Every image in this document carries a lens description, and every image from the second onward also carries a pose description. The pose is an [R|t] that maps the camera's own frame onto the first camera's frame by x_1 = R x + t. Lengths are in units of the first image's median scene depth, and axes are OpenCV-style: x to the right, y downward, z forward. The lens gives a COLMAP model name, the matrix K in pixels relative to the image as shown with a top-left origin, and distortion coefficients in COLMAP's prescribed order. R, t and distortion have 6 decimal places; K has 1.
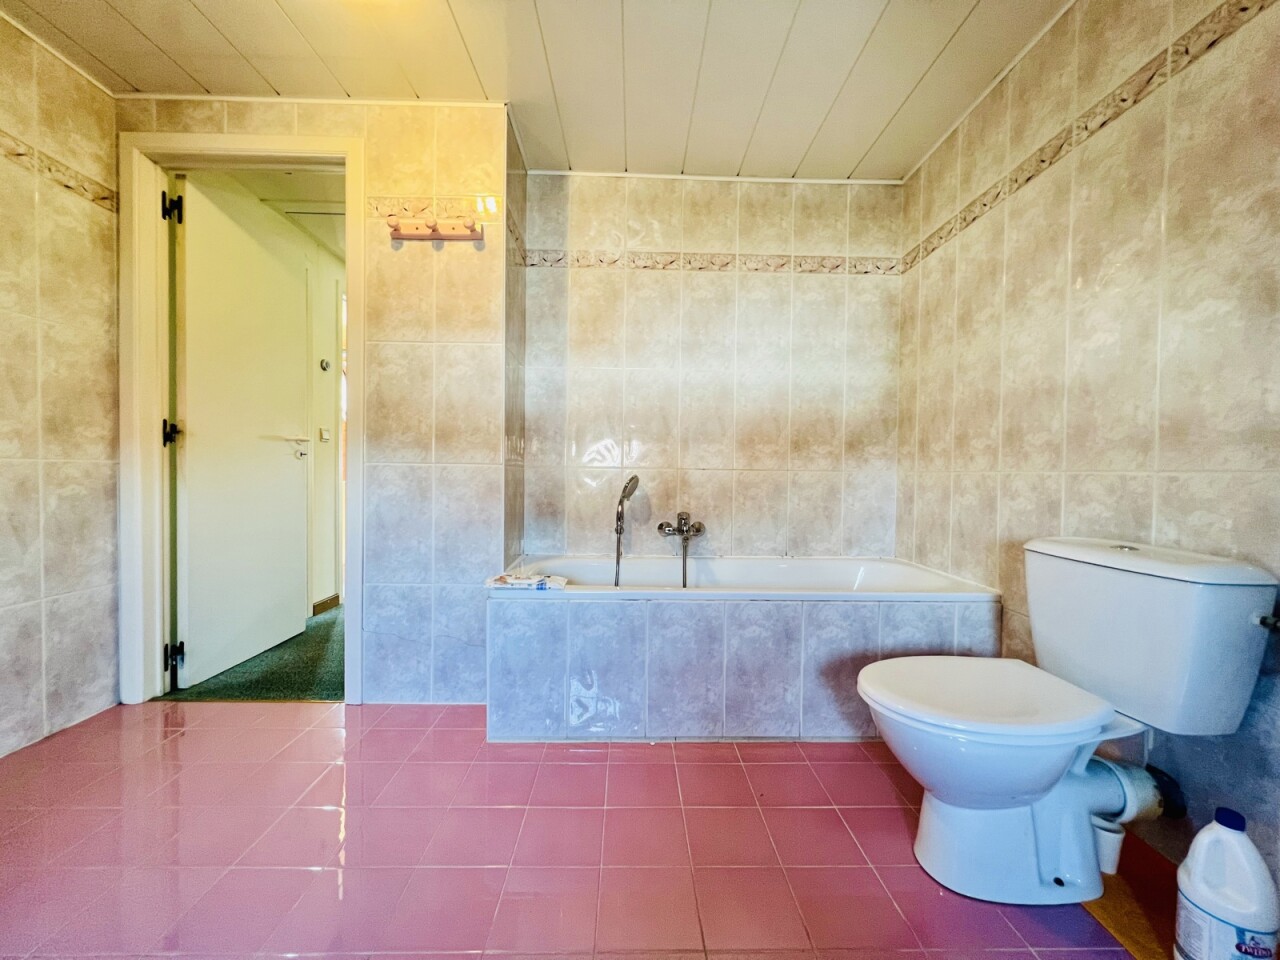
lens RADIAL K [[517.3, 0, 643.2], [0, 517.3, 480.4], [0, 0, 1]] dist [-0.000370, 0.000401]
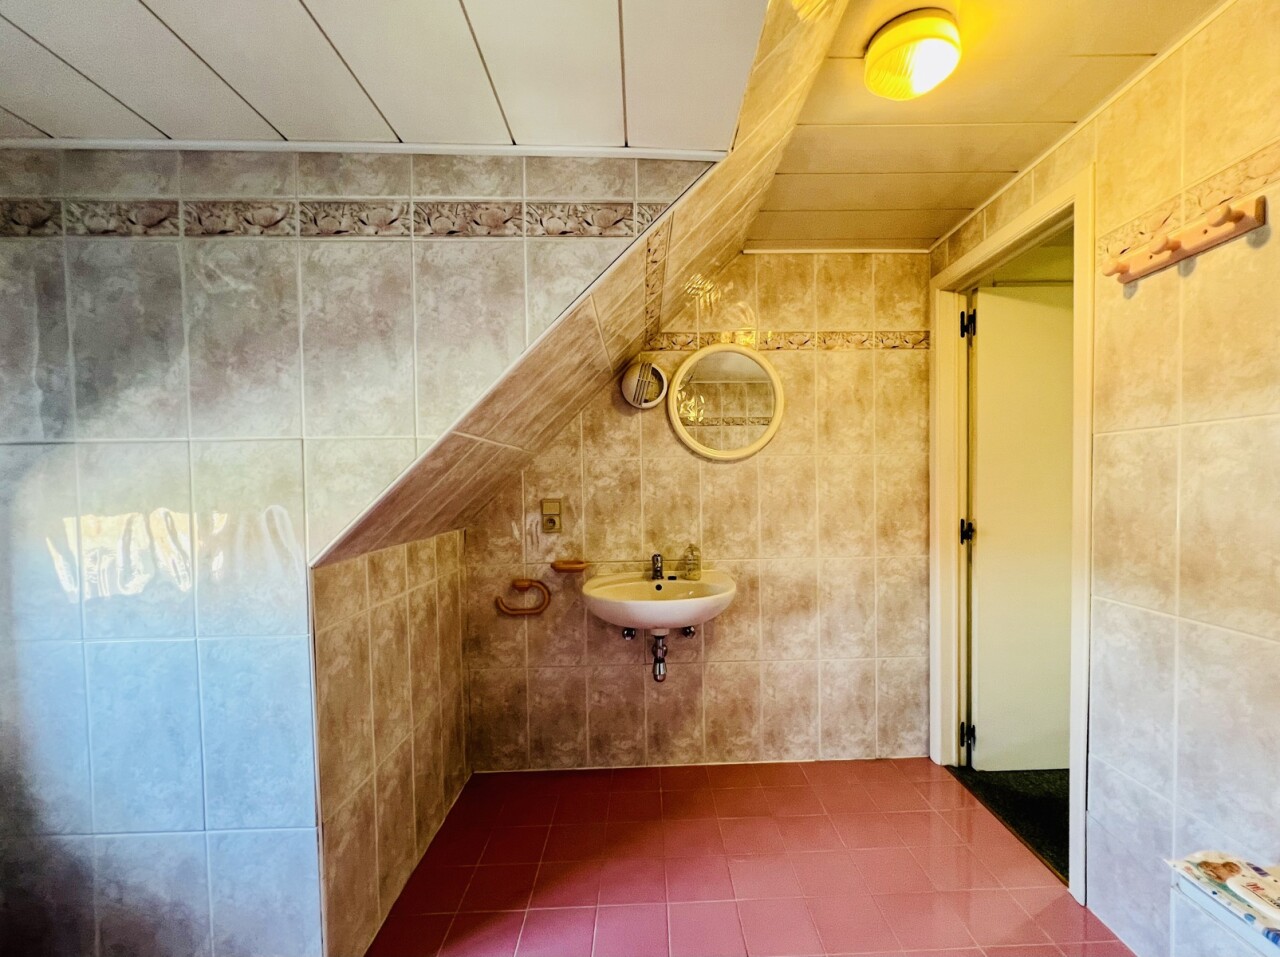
lens RADIAL K [[557.5, 0, 656.6], [0, 557.5, 504.5], [0, 0, 1]] dist [-0.000744, 0.000815]
pose [[0.007757, 0.020334, -0.999763, 0.269850], [0.002224, 0.999790, 0.020352, -0.184386], [0.999967, -0.002381, 0.007710, 0.357646]]
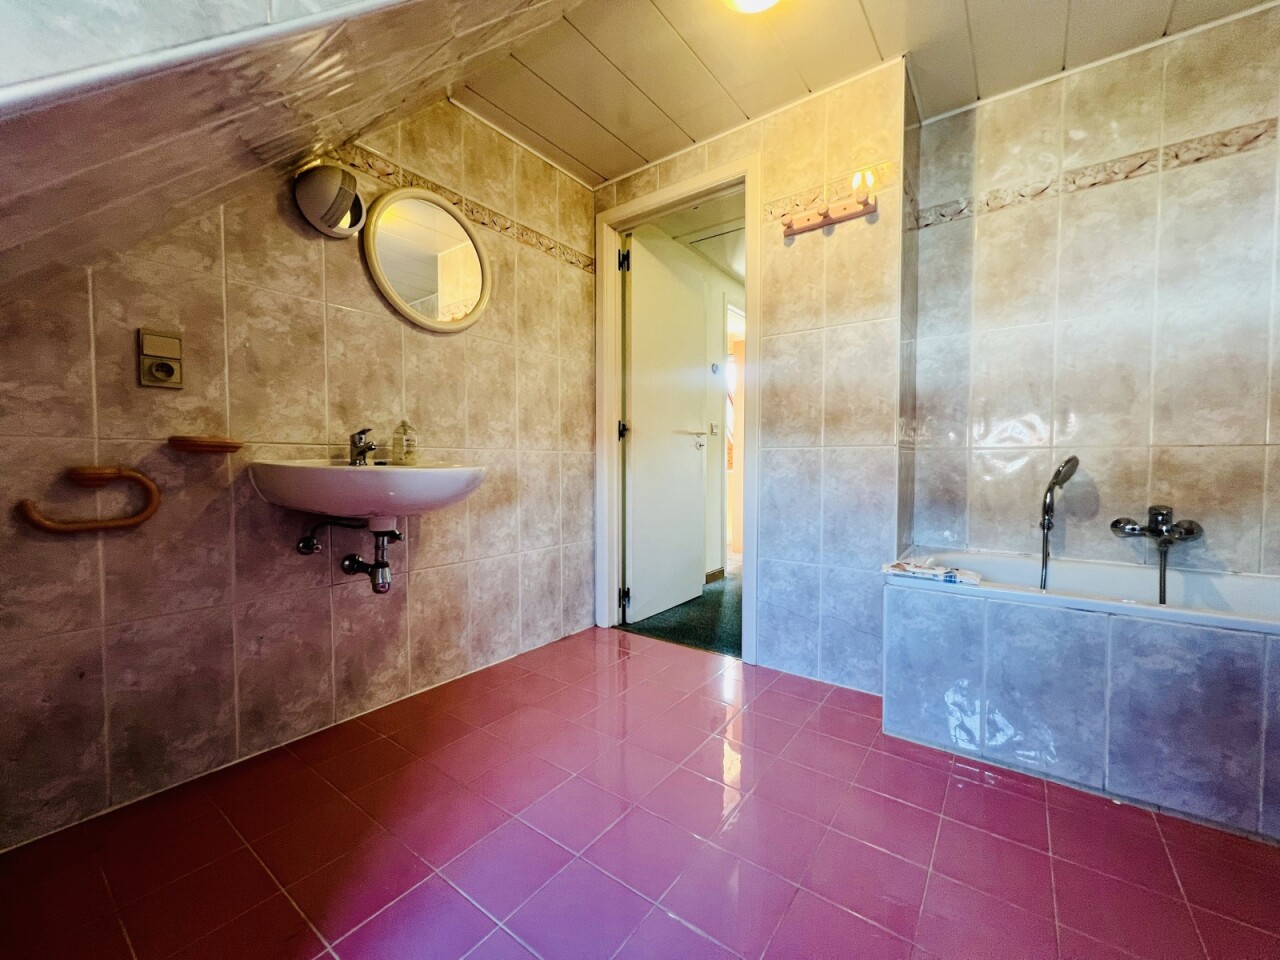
lens RADIAL K [[517.3, 0, 637.4], [0, 517.3, 480.3], [0, 0, 1]] dist [-0.000370, 0.000401]
pose [[0.788010, 0.008630, -0.615602, -0.064357], [-0.001234, 0.999922, 0.012437, 0.021252], [0.615661, -0.009041, 0.787959, -0.030473]]
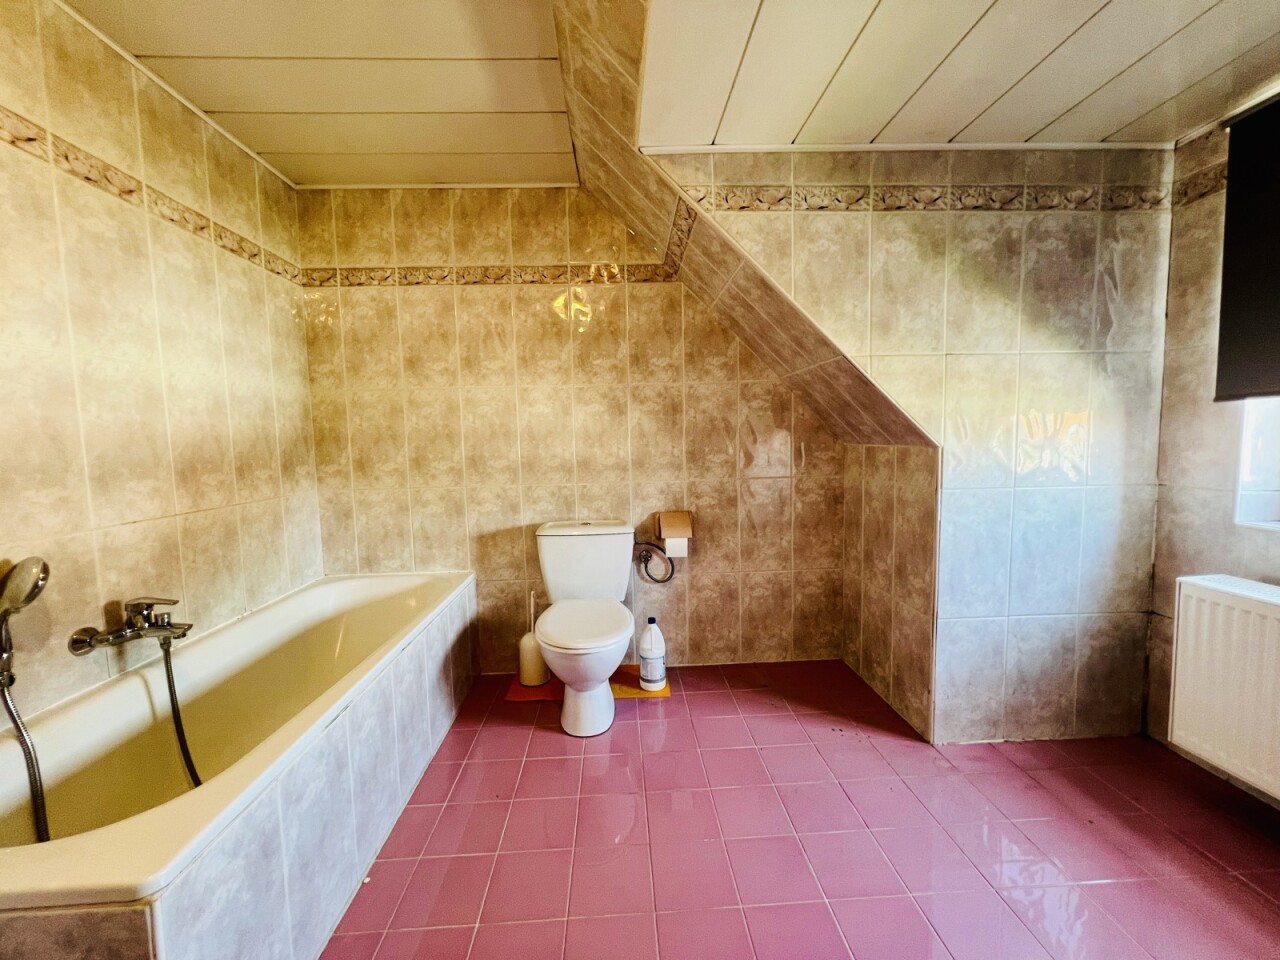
lens RADIAL K [[517.3, 0, 637.5], [0, 517.3, 479.0], [0, 0, 1]] dist [-0.000370, 0.000401]
pose [[-0.028104, -0.092401, 0.995325, -0.622833], [0.038722, 0.994871, 0.093452, -0.131514], [-0.998855, 0.041167, -0.024382, 0.509988]]
